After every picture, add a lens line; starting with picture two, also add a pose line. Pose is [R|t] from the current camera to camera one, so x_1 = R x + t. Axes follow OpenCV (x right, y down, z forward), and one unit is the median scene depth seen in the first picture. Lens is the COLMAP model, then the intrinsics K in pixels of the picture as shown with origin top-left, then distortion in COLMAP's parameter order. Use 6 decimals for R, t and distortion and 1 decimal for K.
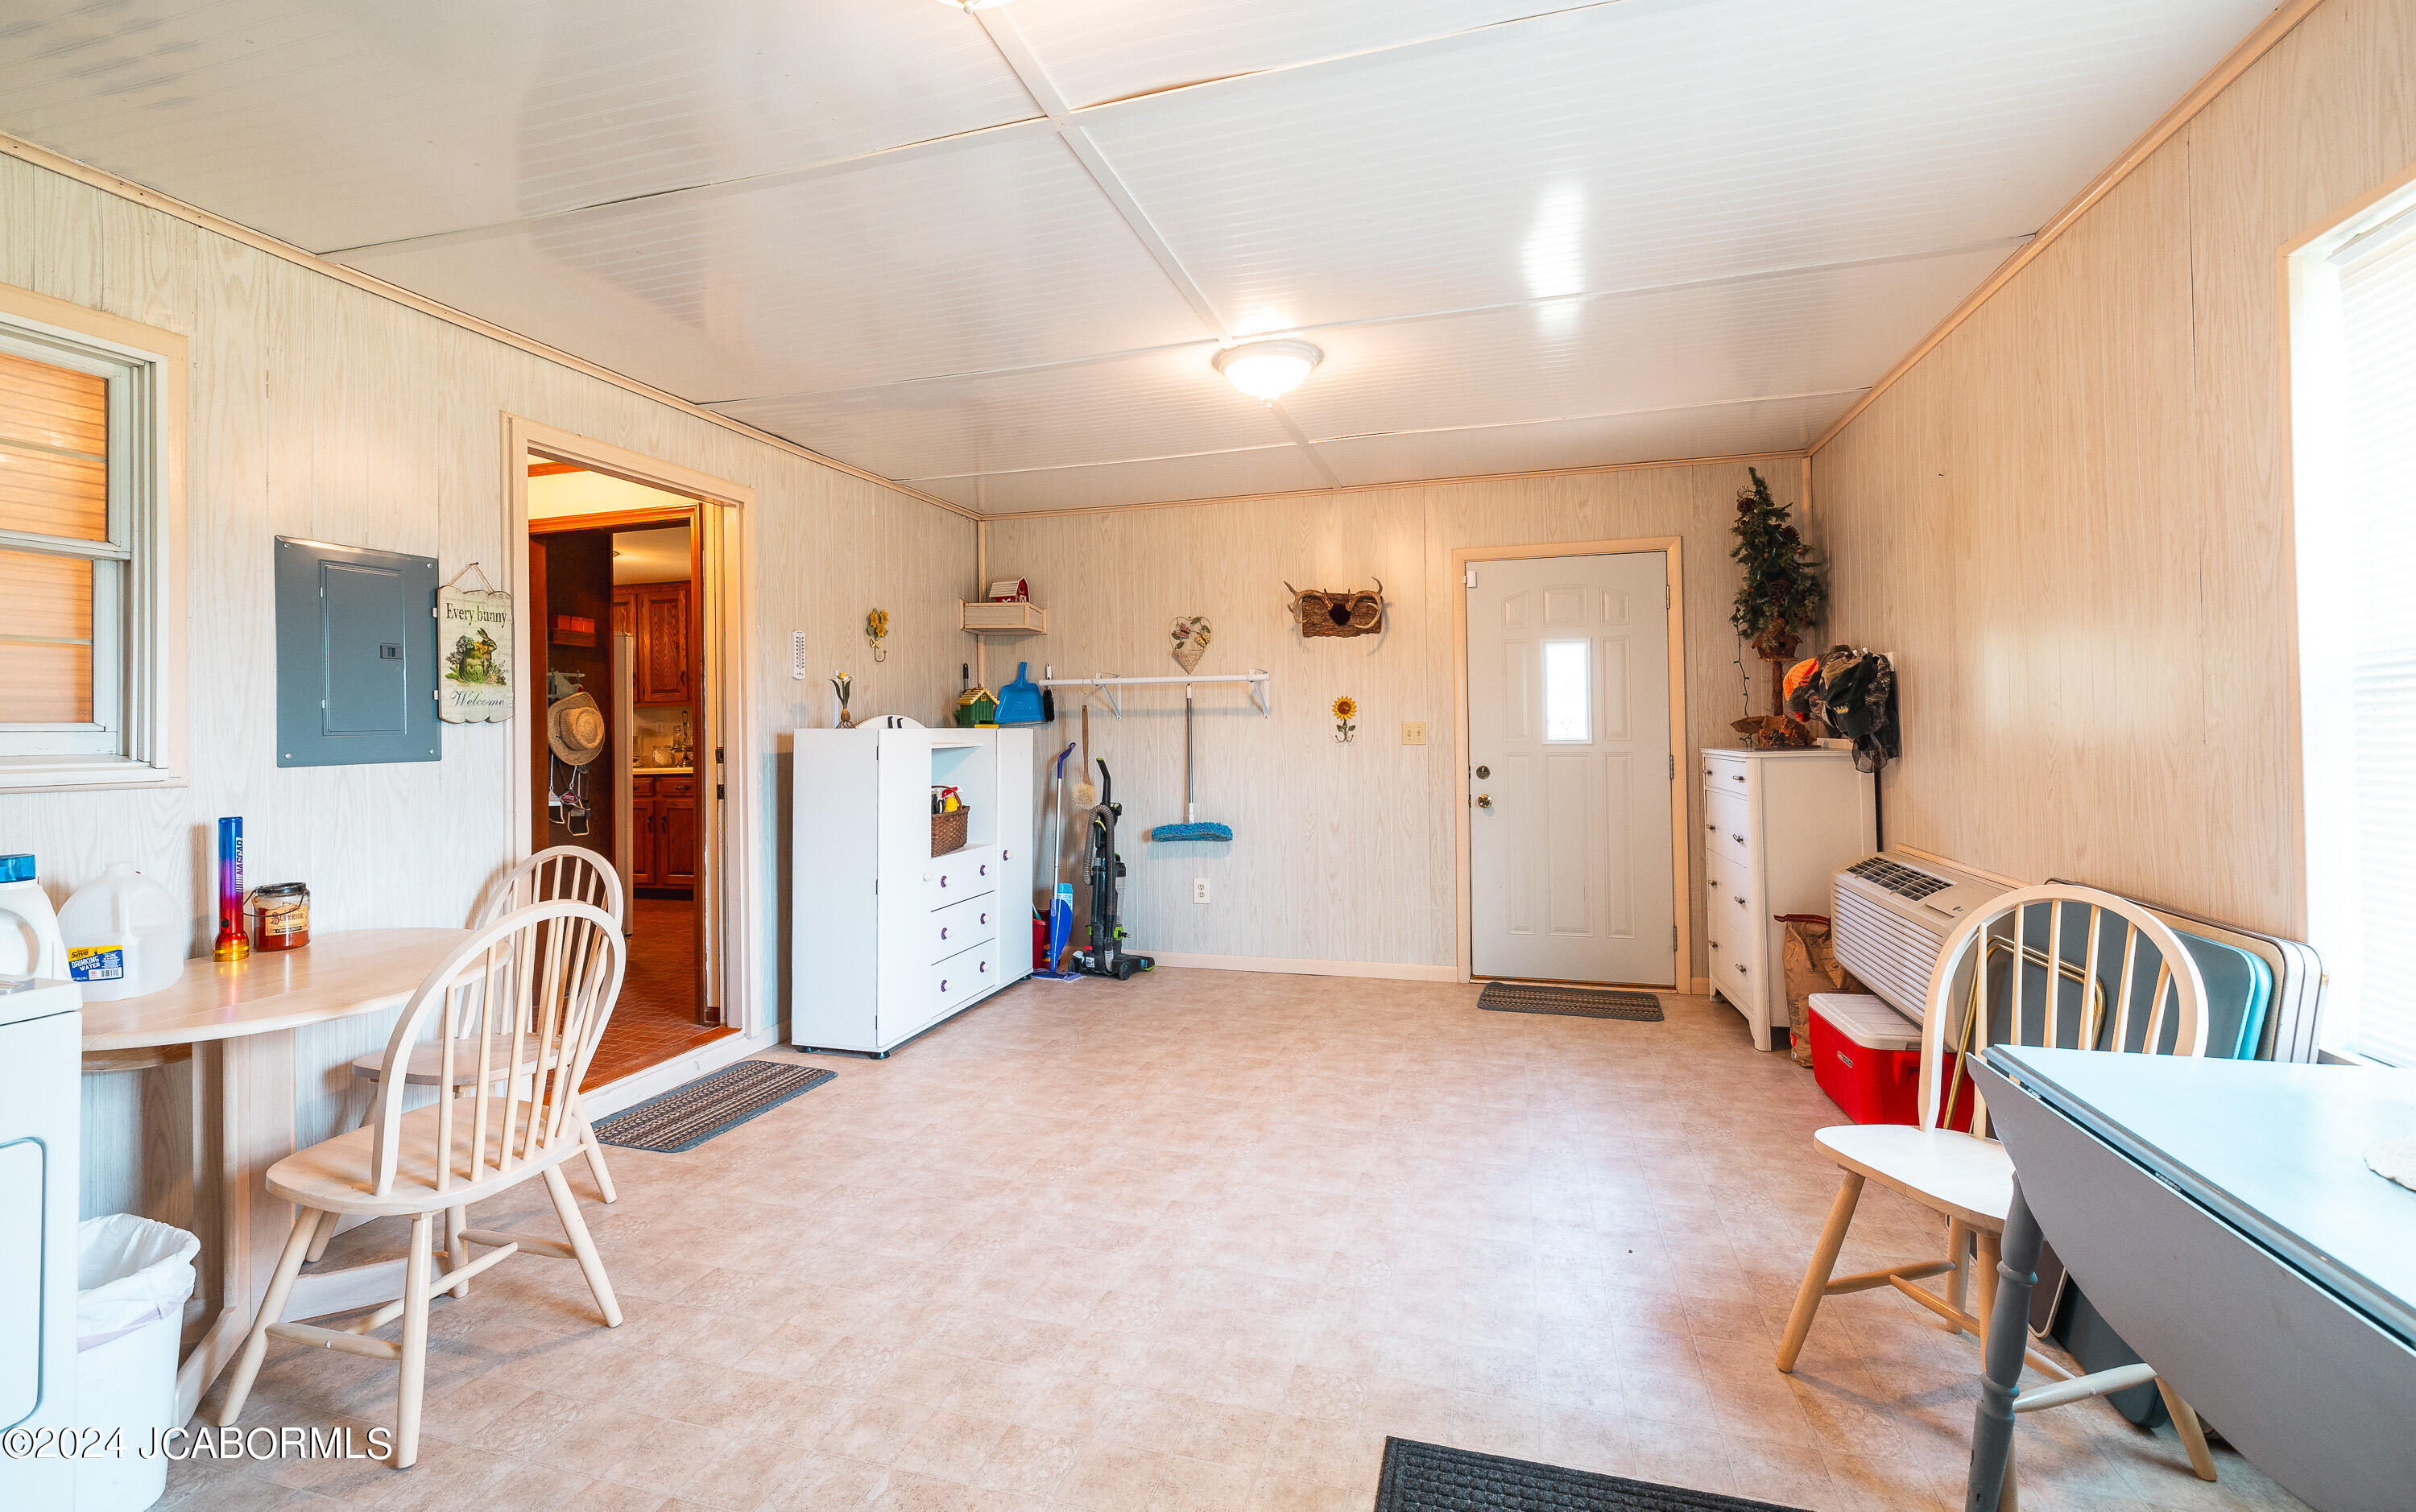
lens RADIAL K [[1032.0, 0, 1197.7], [0, 1032.0, 721.4], [0, 0, 1]] dist [0.001006, 0.000333]
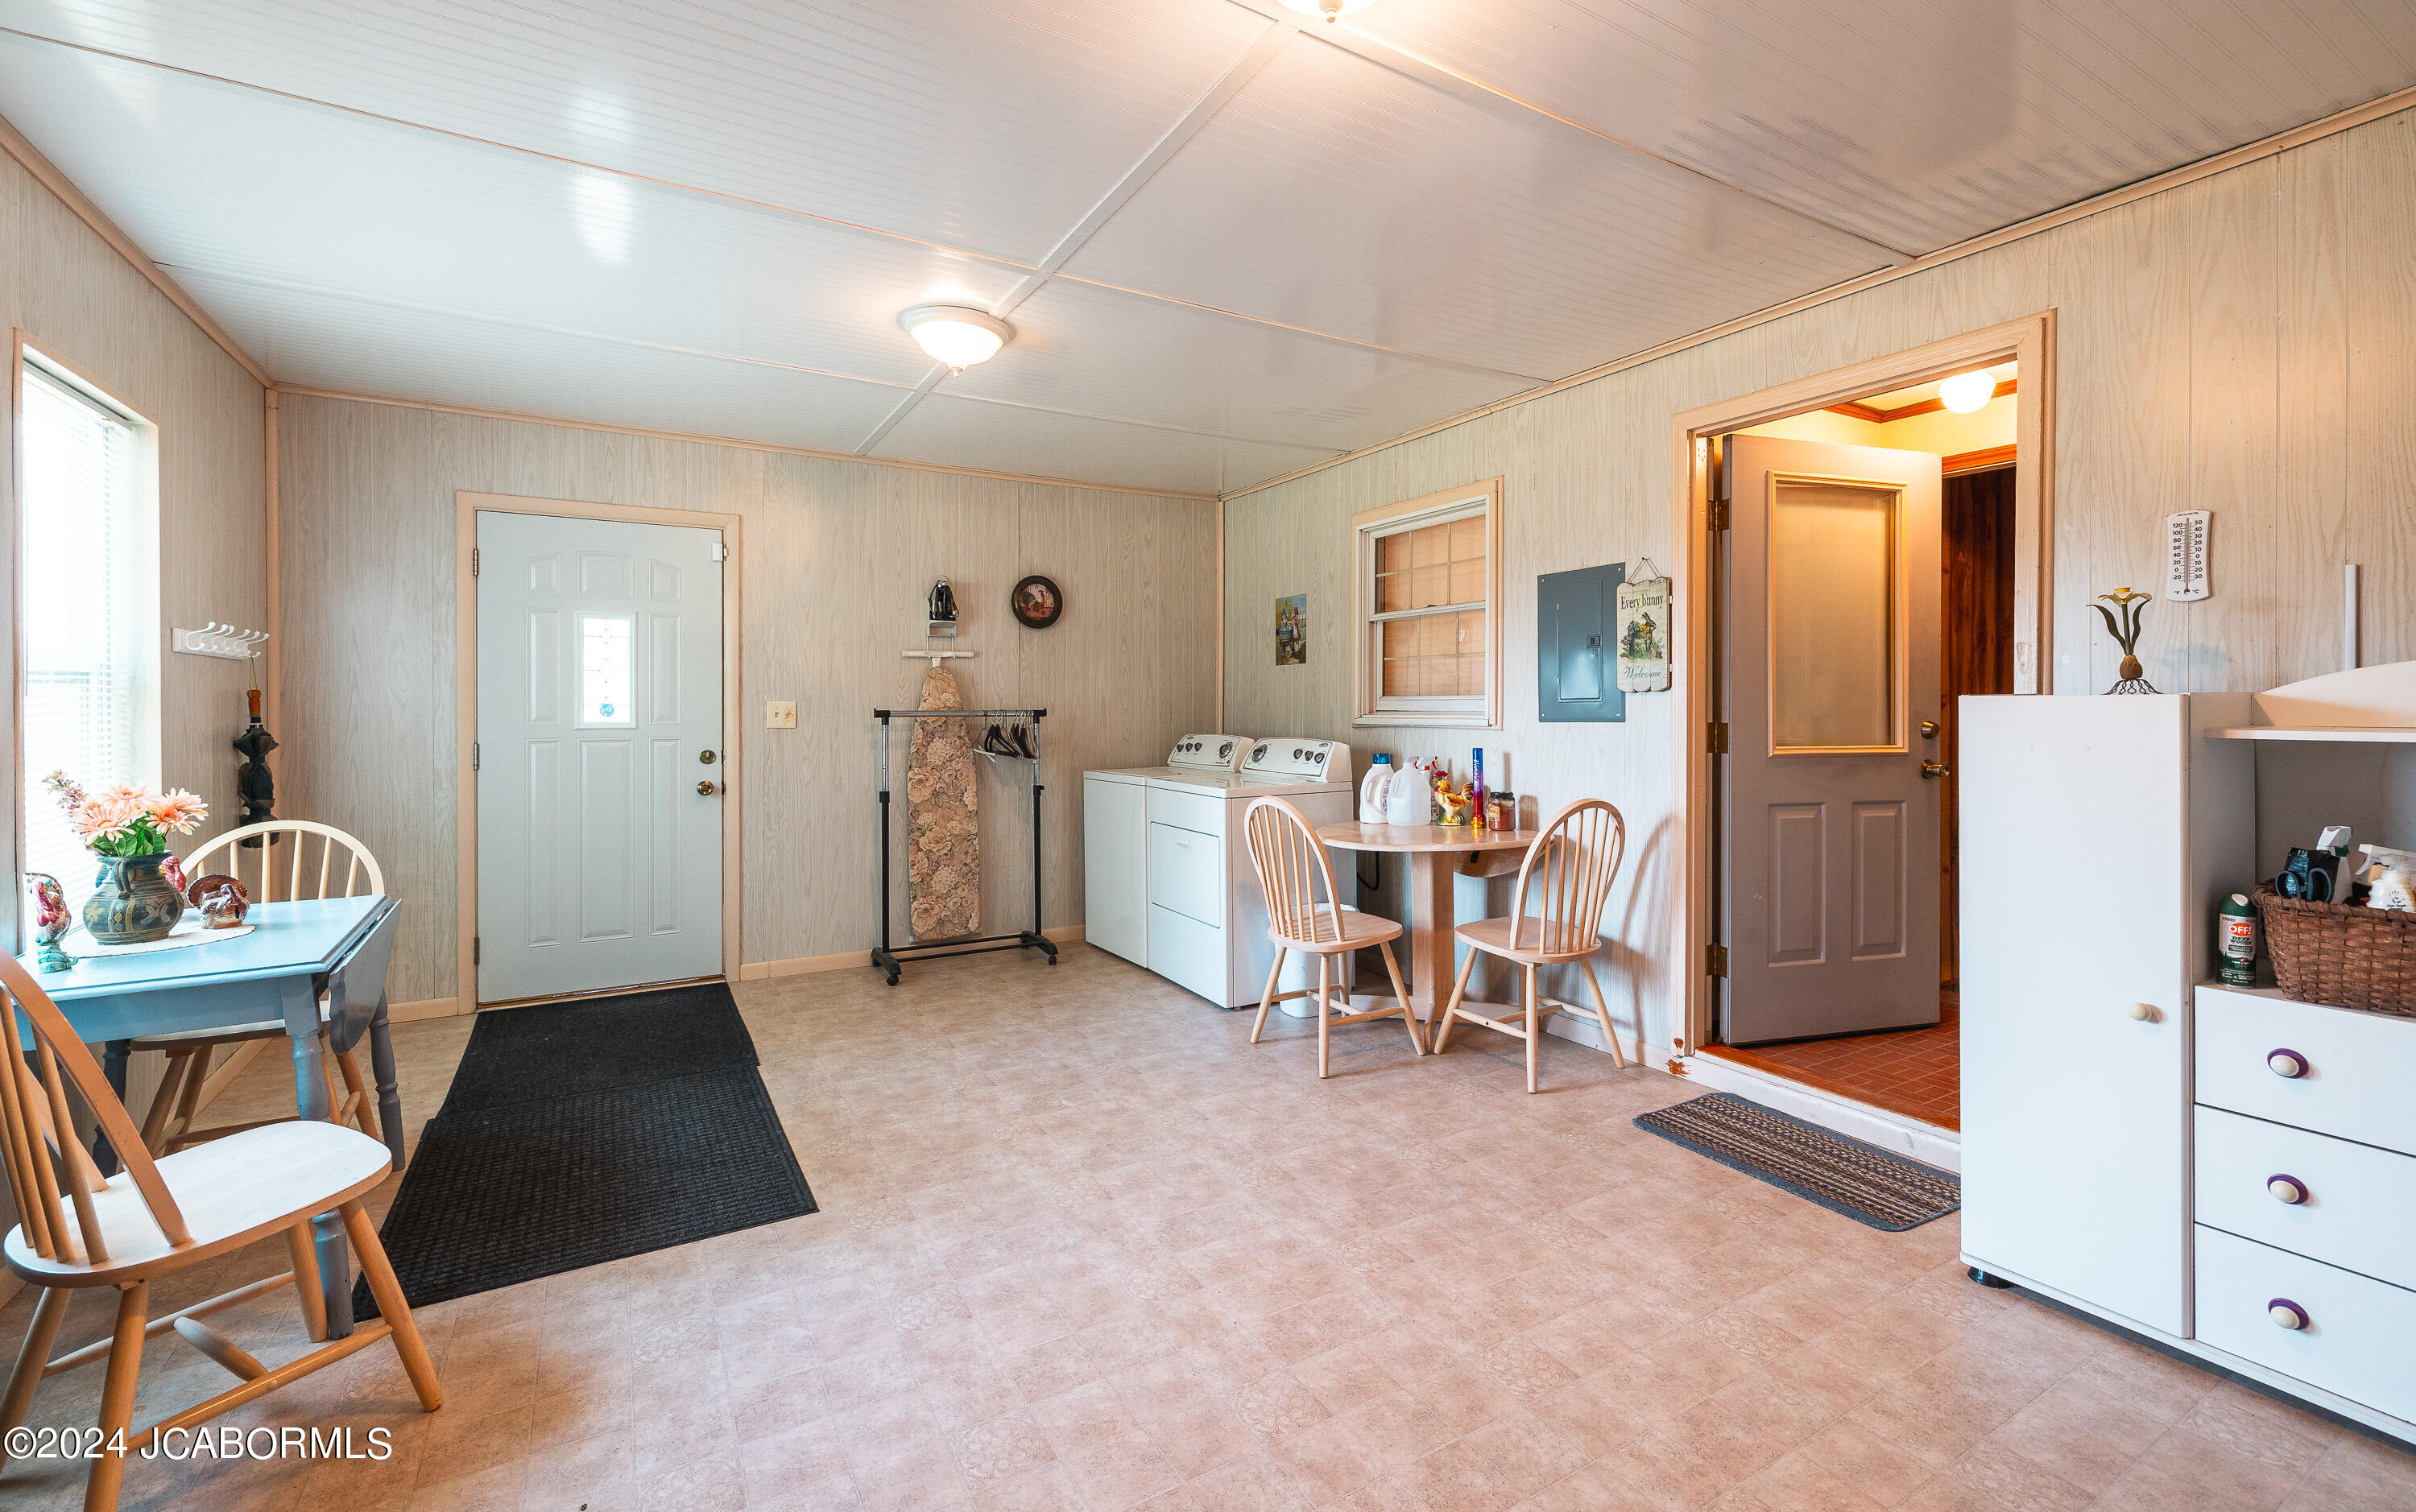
lens RADIAL K [[1032.0, 0, 1226.2], [0, 1032.0, 714.5], [0, 0, 1]] dist [0.001006, 0.000333]
pose [[-0.670971, 0.019715, -0.741222, 0.549392], [0.016071, 0.999798, 0.012045, 0.005562], [0.741310, -0.003830, -0.671152, 1.542002]]
